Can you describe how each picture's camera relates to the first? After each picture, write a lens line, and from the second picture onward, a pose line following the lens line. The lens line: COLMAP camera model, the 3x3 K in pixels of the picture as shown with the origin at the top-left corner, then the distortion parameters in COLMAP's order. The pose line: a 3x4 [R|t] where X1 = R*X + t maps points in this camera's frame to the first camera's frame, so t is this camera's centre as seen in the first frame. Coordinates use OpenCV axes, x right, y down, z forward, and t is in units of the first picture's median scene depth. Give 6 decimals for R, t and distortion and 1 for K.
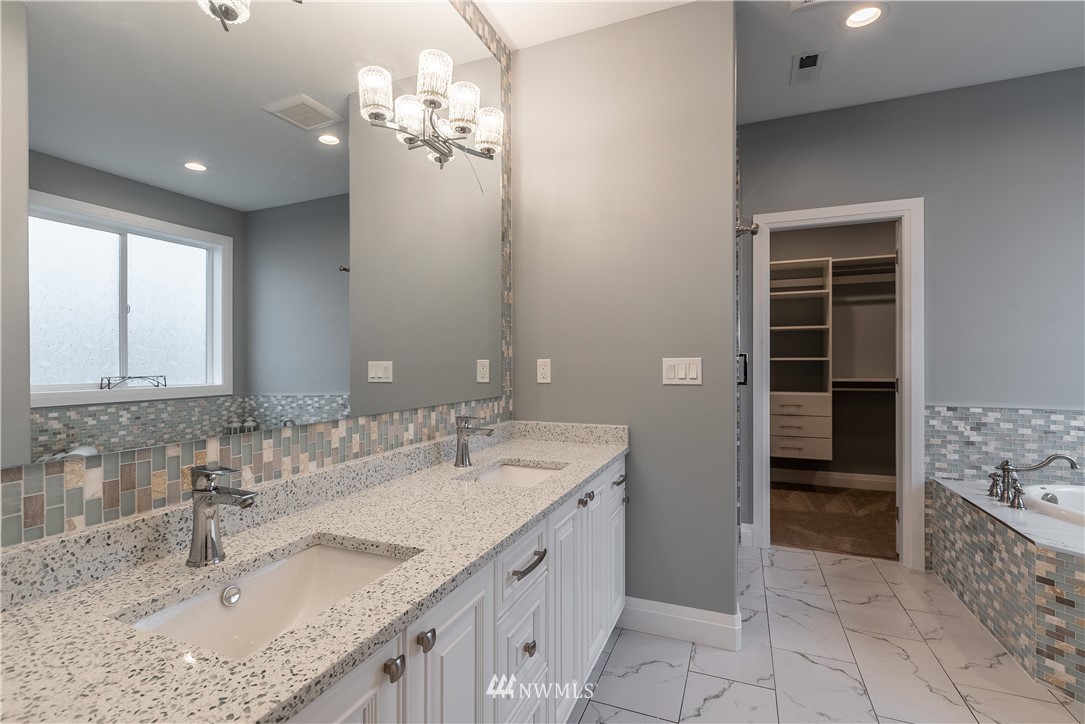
lens RADIAL K [[495.2, 0, 536.5], [0, 495.2, 362.0], [0, 0, 1]] dist [0.000755, -0.000031]
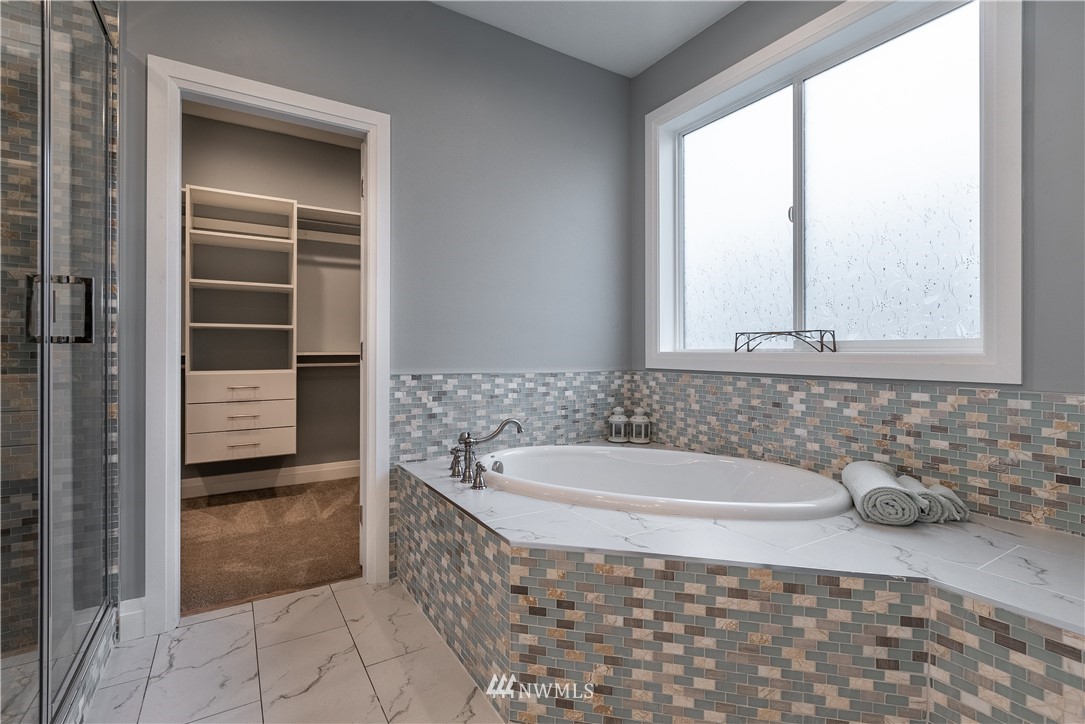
lens RADIAL K [[495.2, 0, 514.7], [0, 495.2, 348.8], [0, 0, 1]] dist [0.000755, -0.000031]
pose [[0.610528, 0.006075, 0.791971, 0.279031], [-0.002584, 0.999981, -0.005678, 0.051374], [-0.791990, 0.001420, 0.610532, 0.359988]]
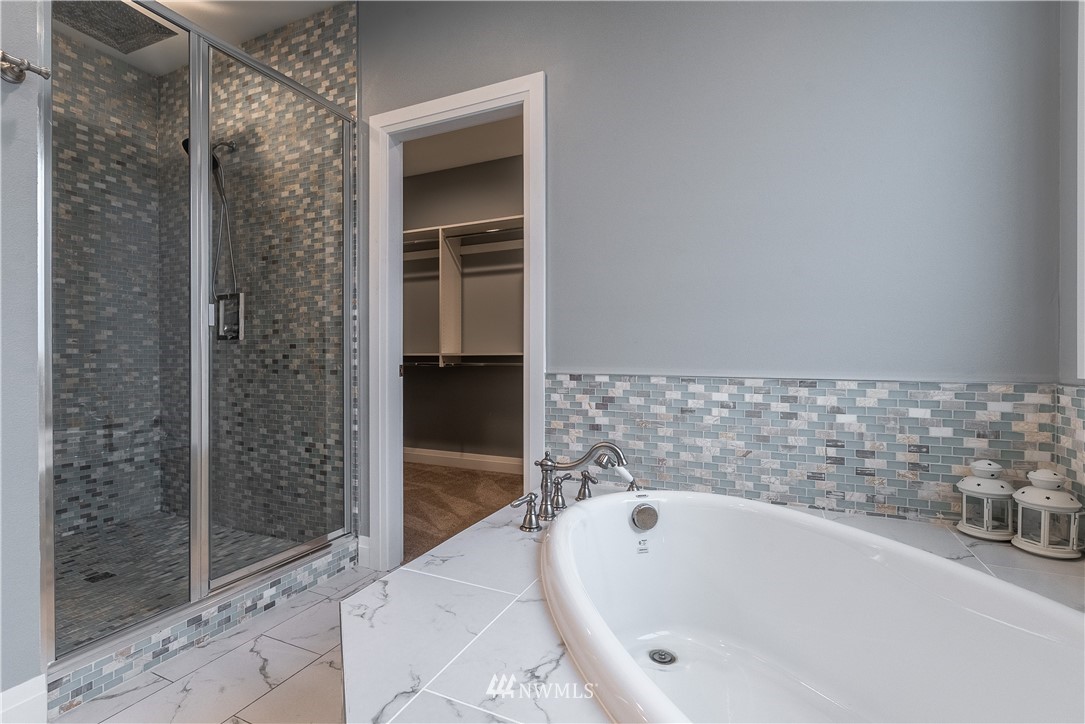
lens RADIAL K [[495.2, 0, 548.9], [0, 495.2, 354.6], [0, 0, 1]] dist [0.000755, -0.000031]
pose [[0.998454, -0.002125, -0.055540, 0.849470], [0.002245, 0.999995, 0.002103, 0.062647], [0.055536, -0.002224, 0.998454, 0.319422]]
